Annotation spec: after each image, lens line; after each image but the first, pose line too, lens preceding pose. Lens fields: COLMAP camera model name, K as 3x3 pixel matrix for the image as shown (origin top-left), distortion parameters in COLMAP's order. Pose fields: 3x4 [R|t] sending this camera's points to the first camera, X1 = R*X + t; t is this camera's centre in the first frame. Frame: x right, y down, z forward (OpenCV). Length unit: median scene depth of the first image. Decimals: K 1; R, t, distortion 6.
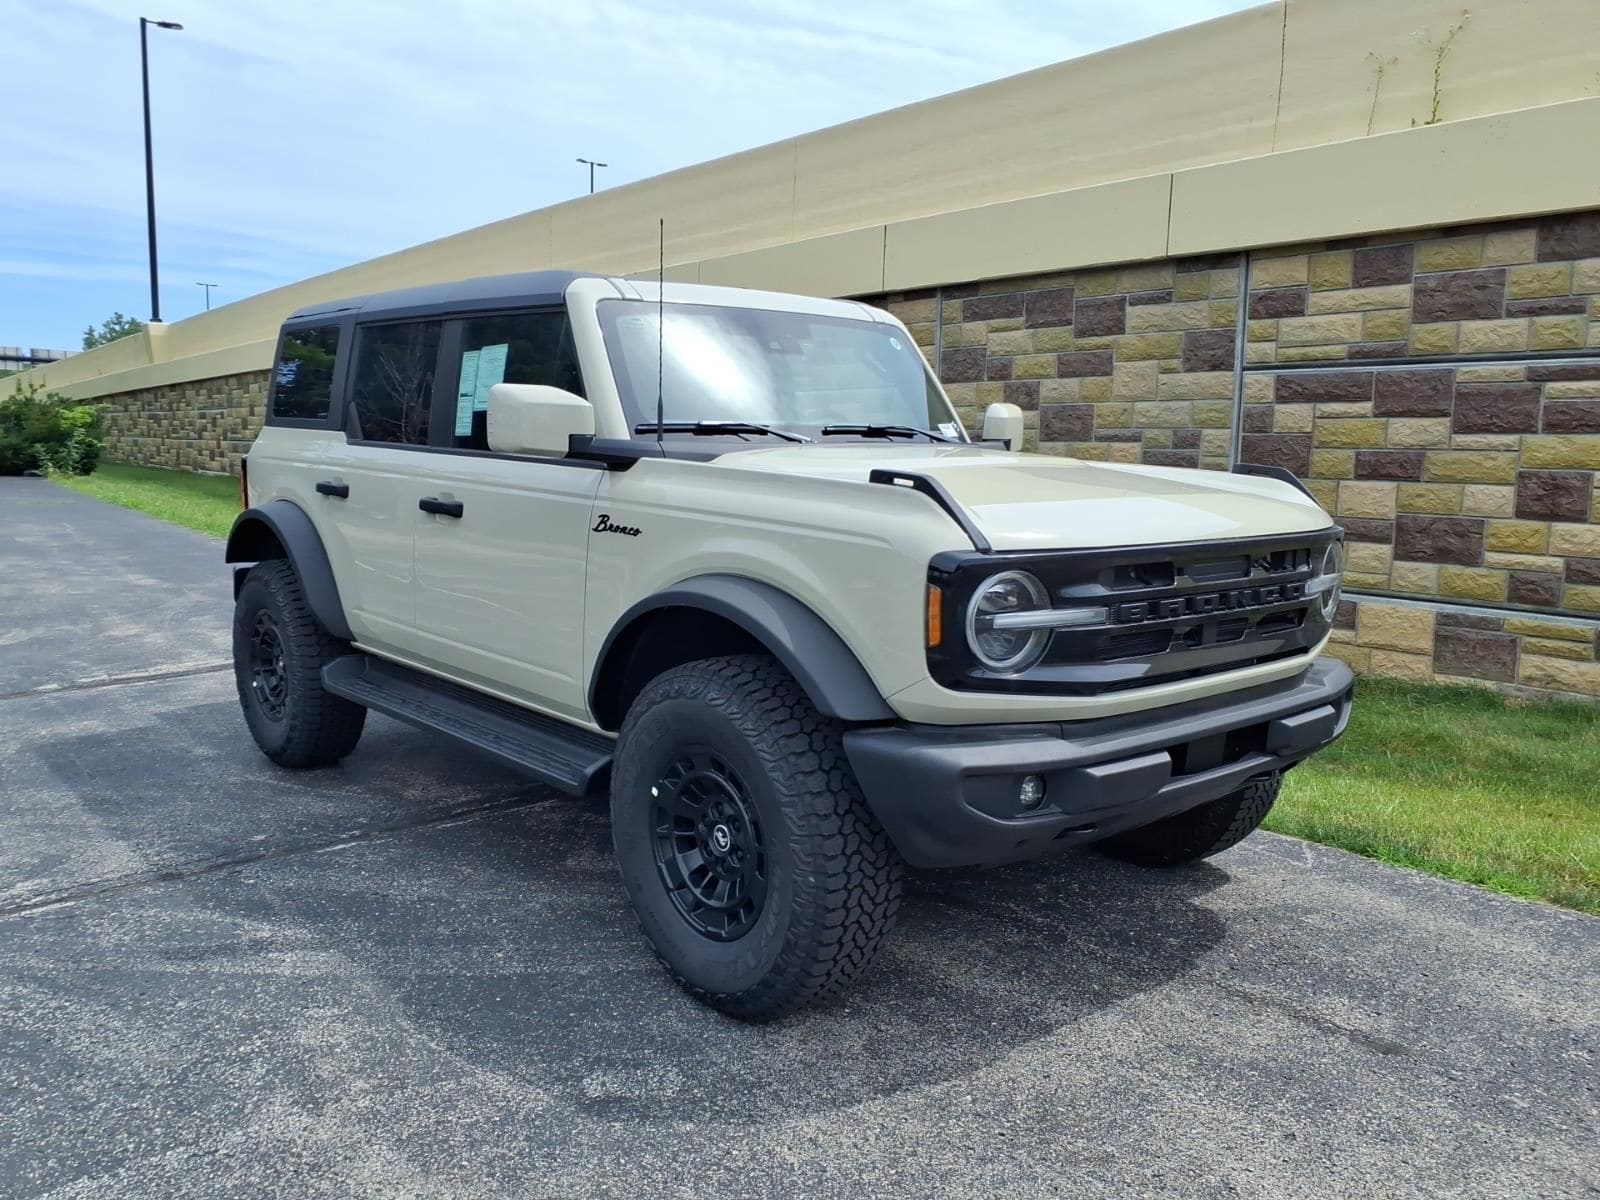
lens RADIAL K [[1293.7, 0, 760.5], [0, 1293.7, 600.3], [0, 0, 1]] dist [0.001234, -0.001055]
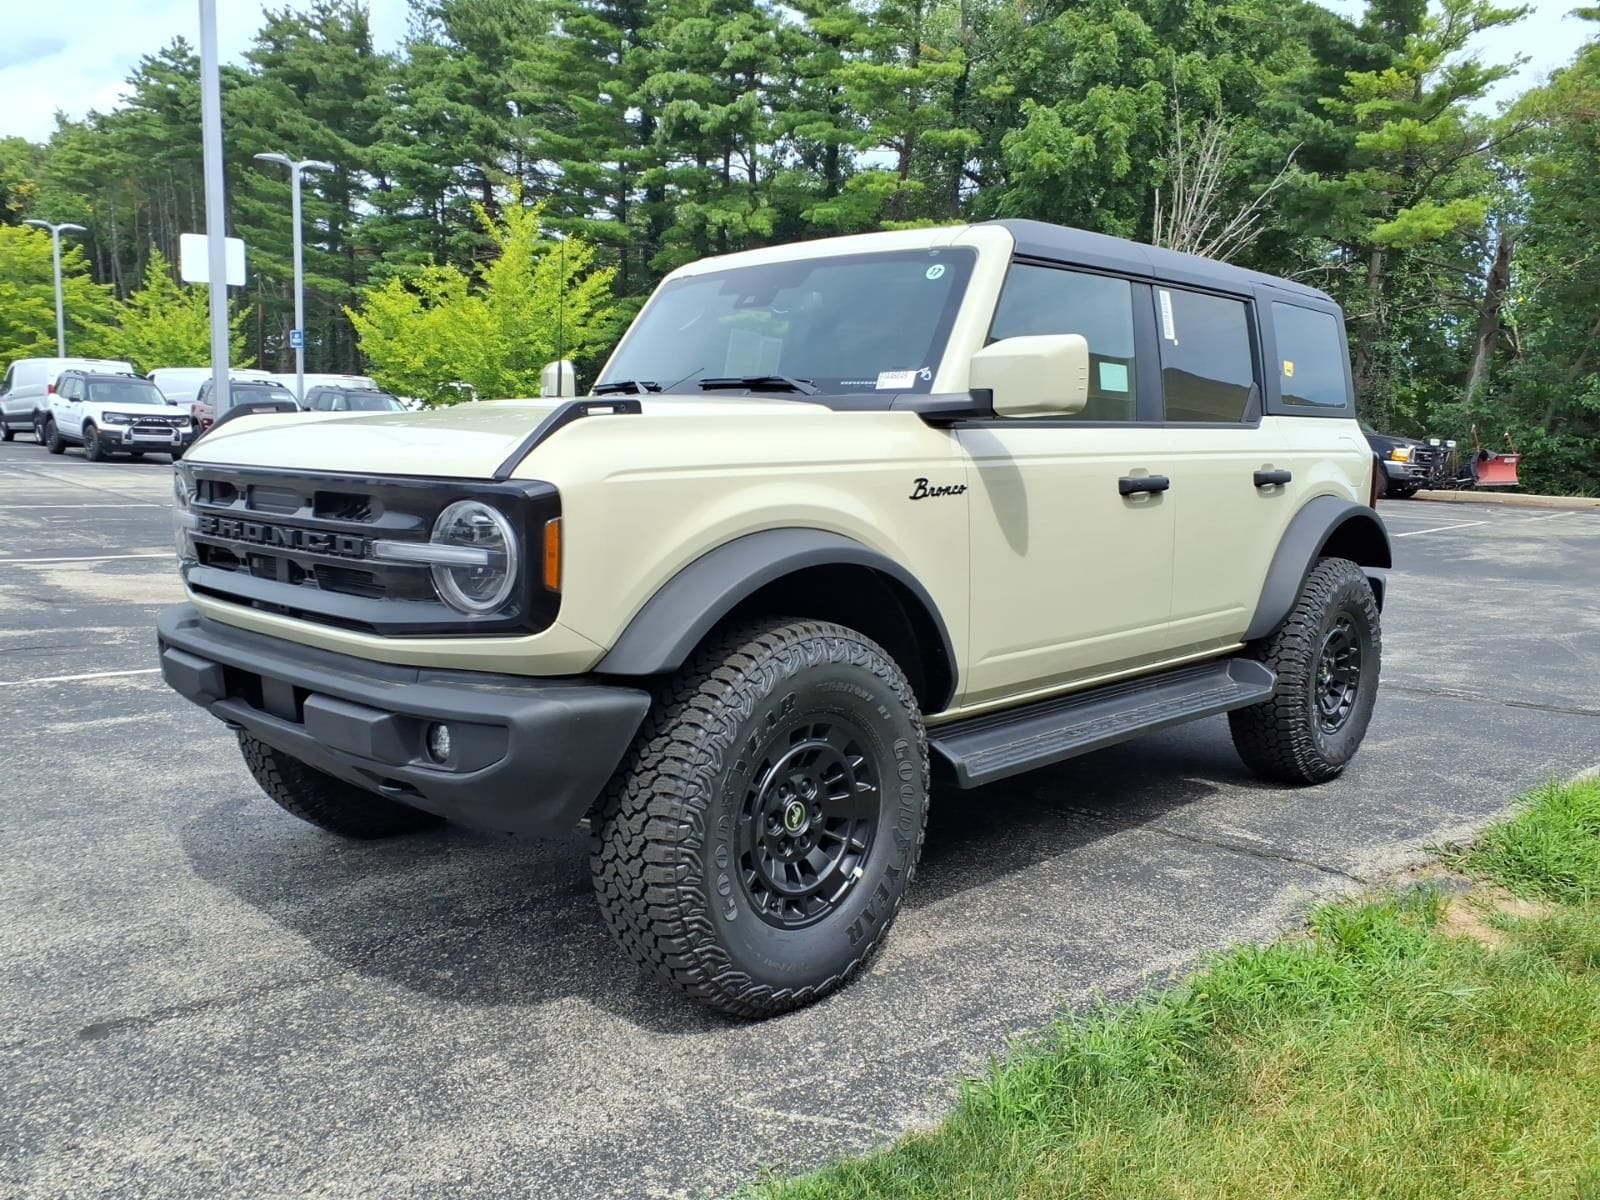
lens RADIAL K [[1277.1, 0, 750.2], [0, 1277.1, 596.8], [0, 0, 1]] dist [0.026611, -0.012174]
pose [[0.085357, 0.102975, -0.991015, 0.817553], [-0.149811, 0.984664, 0.089411, -0.056331], [0.985023, 0.140833, 0.099475, 0.781761]]
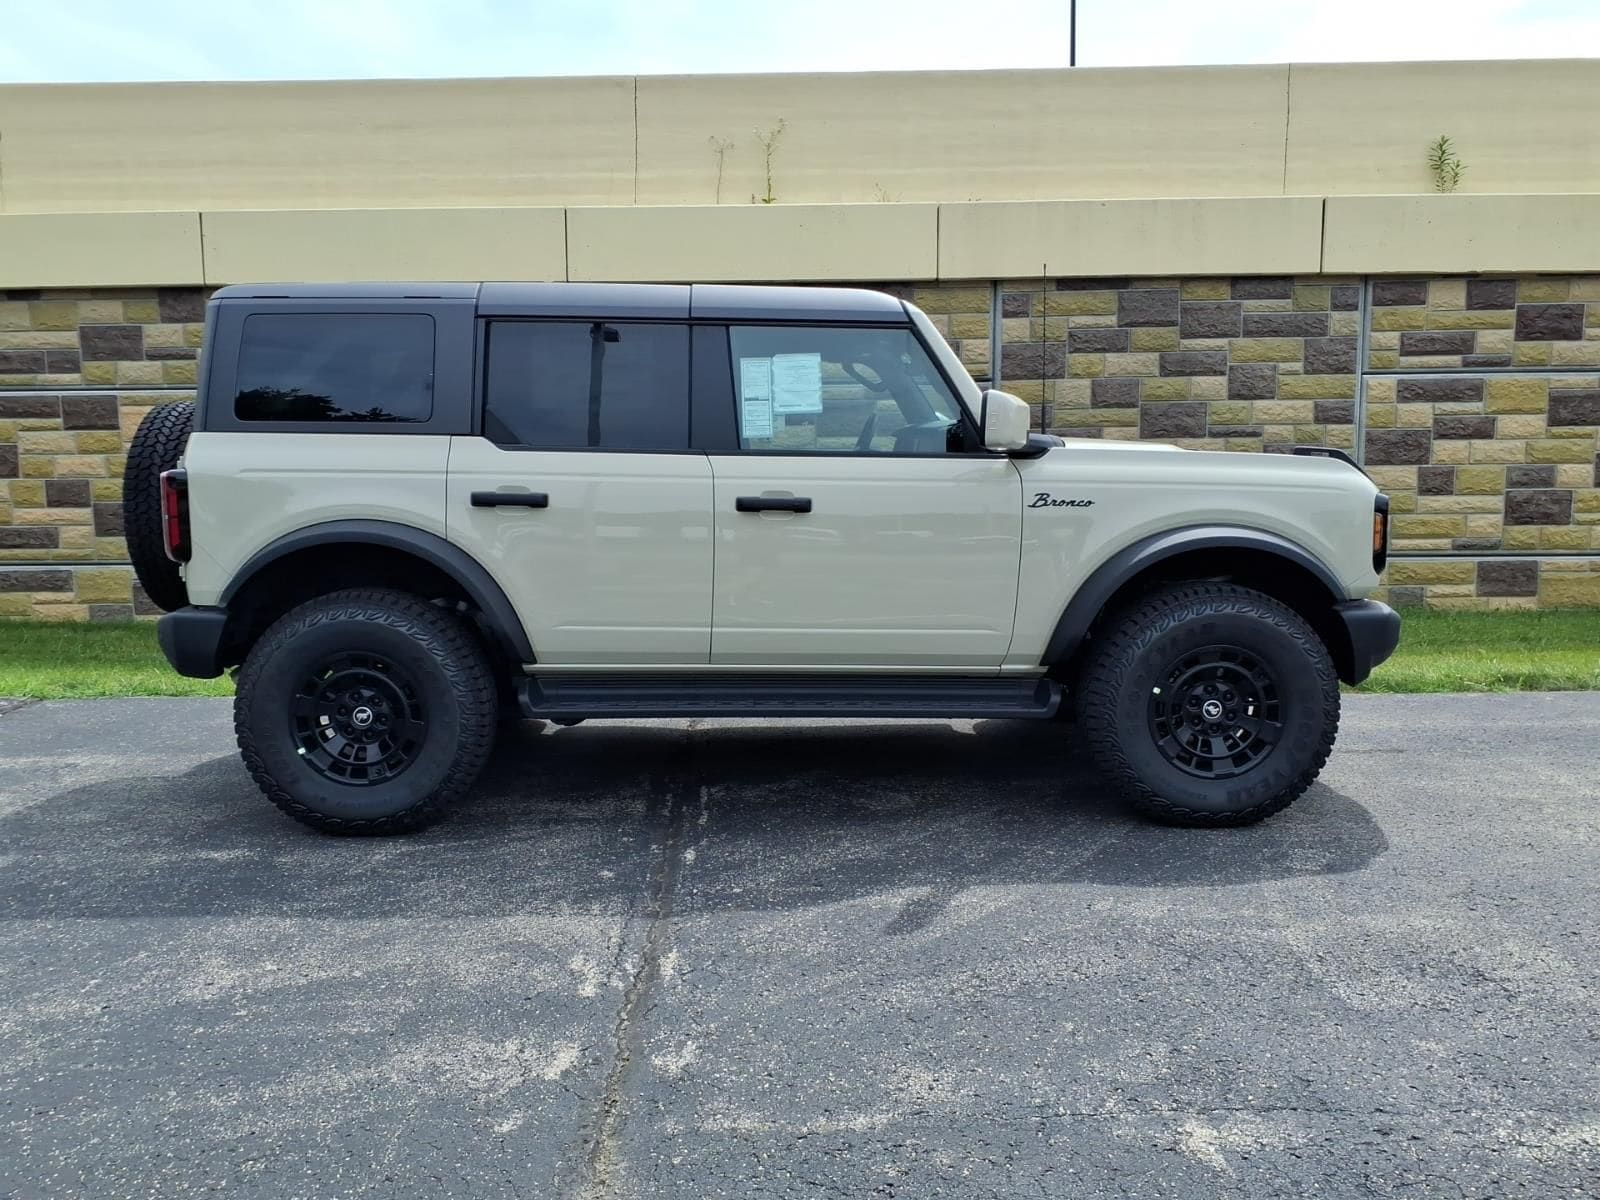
lens RADIAL K [[1280.9, 0, 782.6], [0, 1280.9, 647.6], [0, 0, 1]] dist [0.075136, -0.095937]
pose [[0.628482, -0.129768, 0.766923, -0.902792], [0.110732, 0.990869, 0.076918, -0.030469], [-0.769902, 0.036582, 0.637113, 0.283940]]
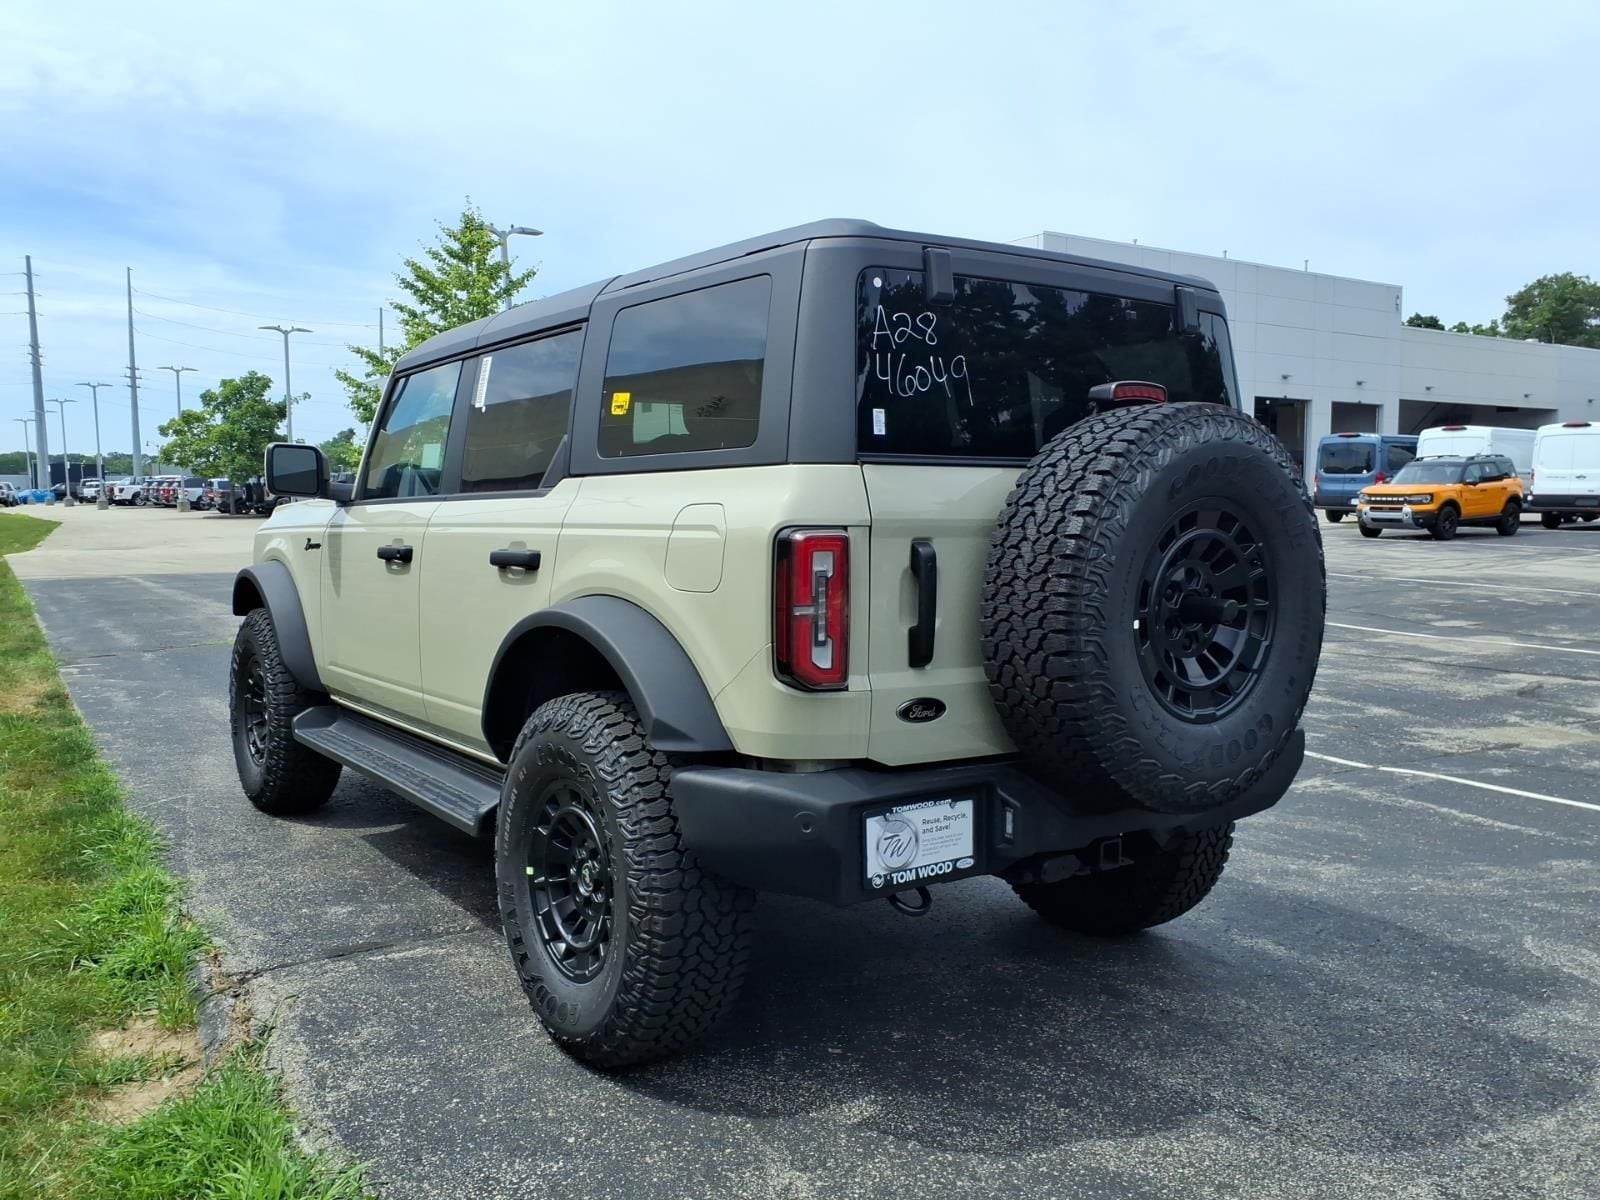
lens RADIAL K [[1276.7, 0, 786.3], [0, 1276.7, 595.8], [0, 0, 1]] dist [0.046483, -0.049685]
pose [[-0.996708, -0.019015, 0.078816, -0.260001], [-0.002990, 0.980069, 0.198635, -0.227191], [-0.081023, 0.197745, -0.976899, 1.874730]]
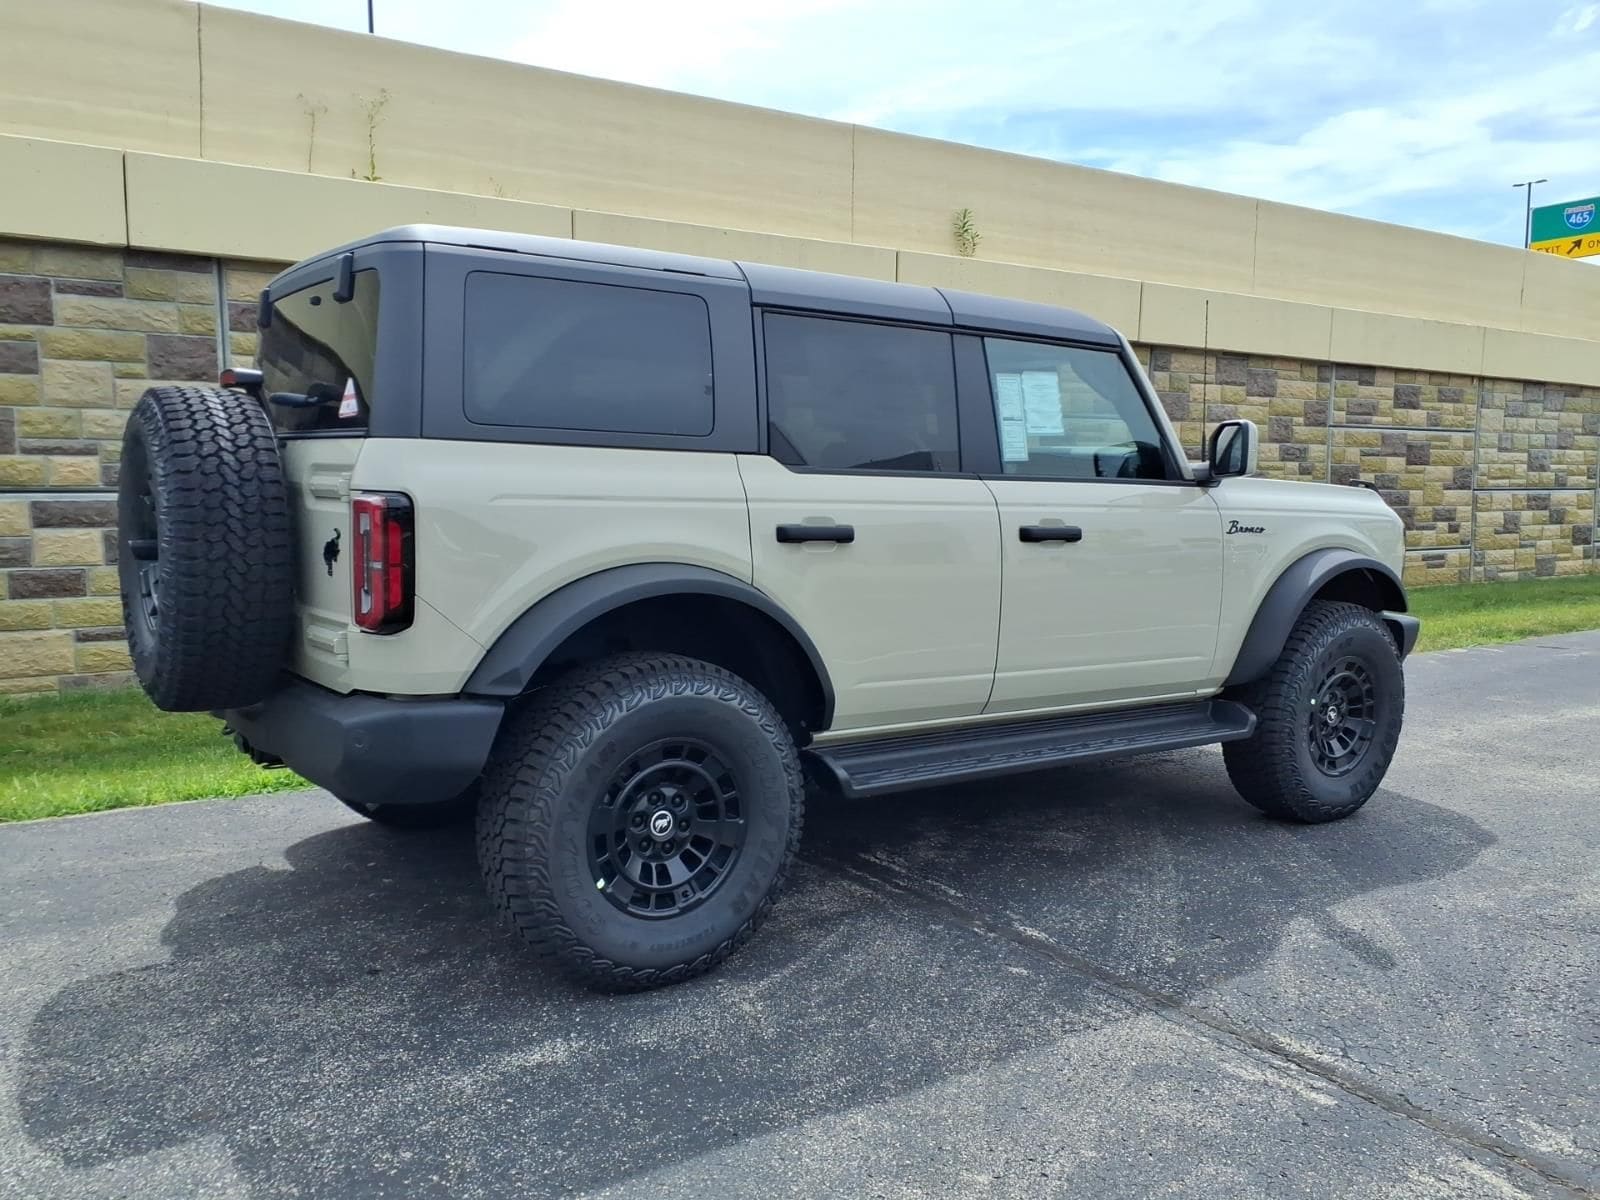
lens RADIAL K [[1292.6, 0, 794.6], [0, 1292.6, 597.5], [0, 0, 1]] dist [0.019296, -0.015154]
pose [[0.080424, -0.105353, 0.991177, -1.047848], [0.114259, 0.988818, 0.095832, -0.118236], [-0.990190, 0.105543, 0.091562, 0.944730]]
